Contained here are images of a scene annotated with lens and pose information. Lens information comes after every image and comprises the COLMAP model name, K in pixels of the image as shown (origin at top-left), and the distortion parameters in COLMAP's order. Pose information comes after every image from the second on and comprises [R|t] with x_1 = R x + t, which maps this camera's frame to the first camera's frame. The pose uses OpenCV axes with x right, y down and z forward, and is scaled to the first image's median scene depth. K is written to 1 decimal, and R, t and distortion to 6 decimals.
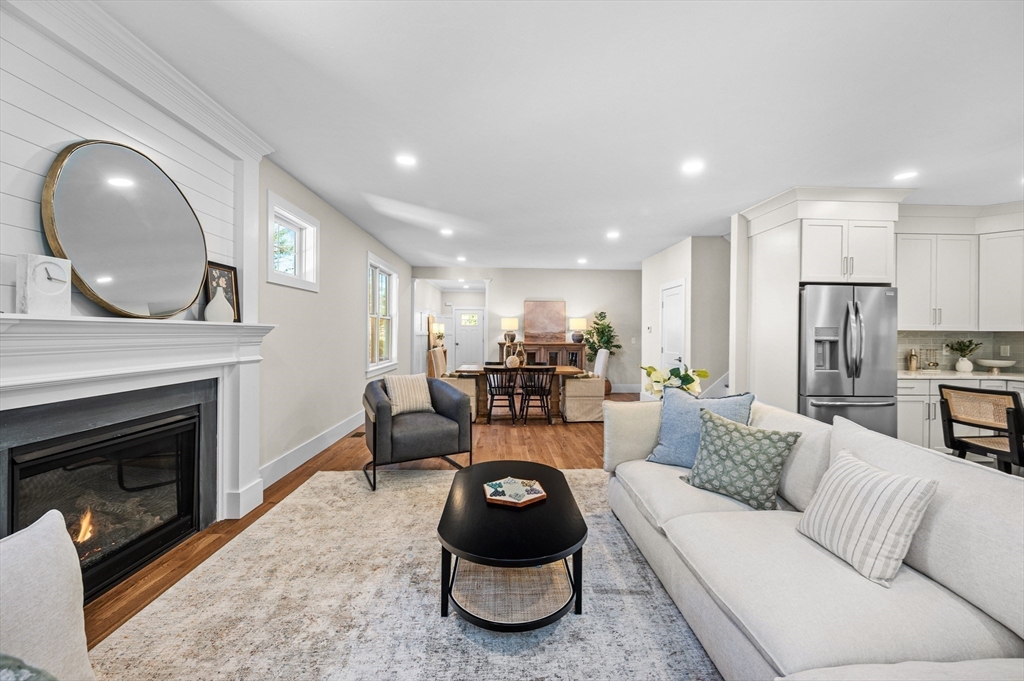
lens RADIAL K [[407.2, 0, 511.9], [0, 407.2, 334.4], [0, 0, 1]] dist [-0.001043, -0.000143]
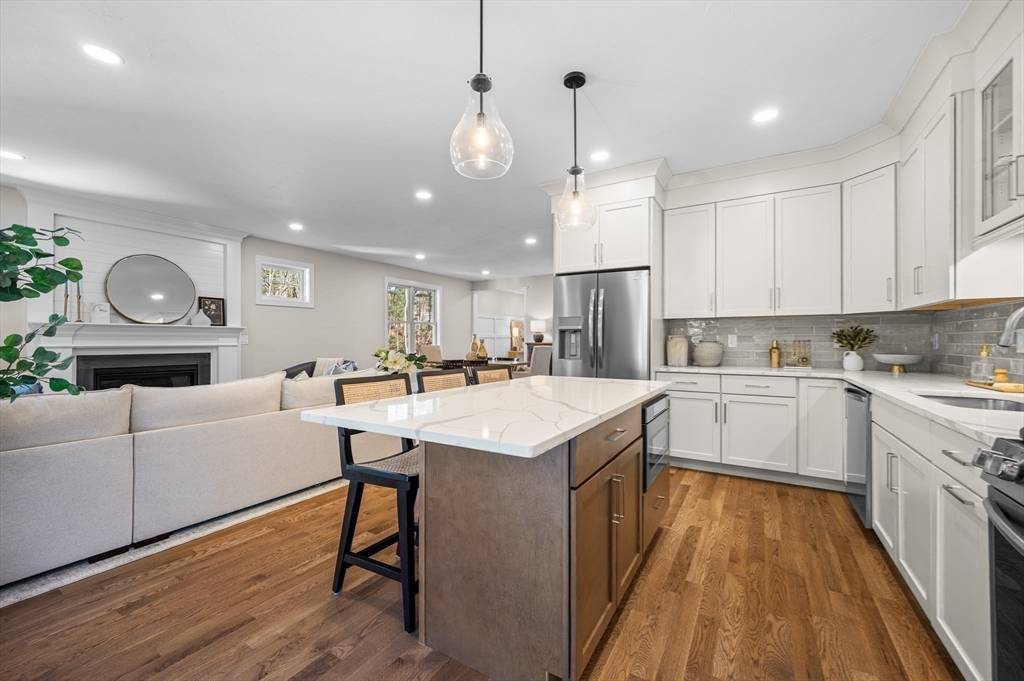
lens RADIAL K [[406.3, 0, 511.7], [0, 406.3, 338.9], [0, 0, 1]] dist [-0.001819, -0.000262]
pose [[0.839875, -0.010115, -0.542685, 1.057958], [0.005629, 0.999935, -0.009926, 0.041021], [0.542751, 0.005282, 0.839877, 0.062944]]
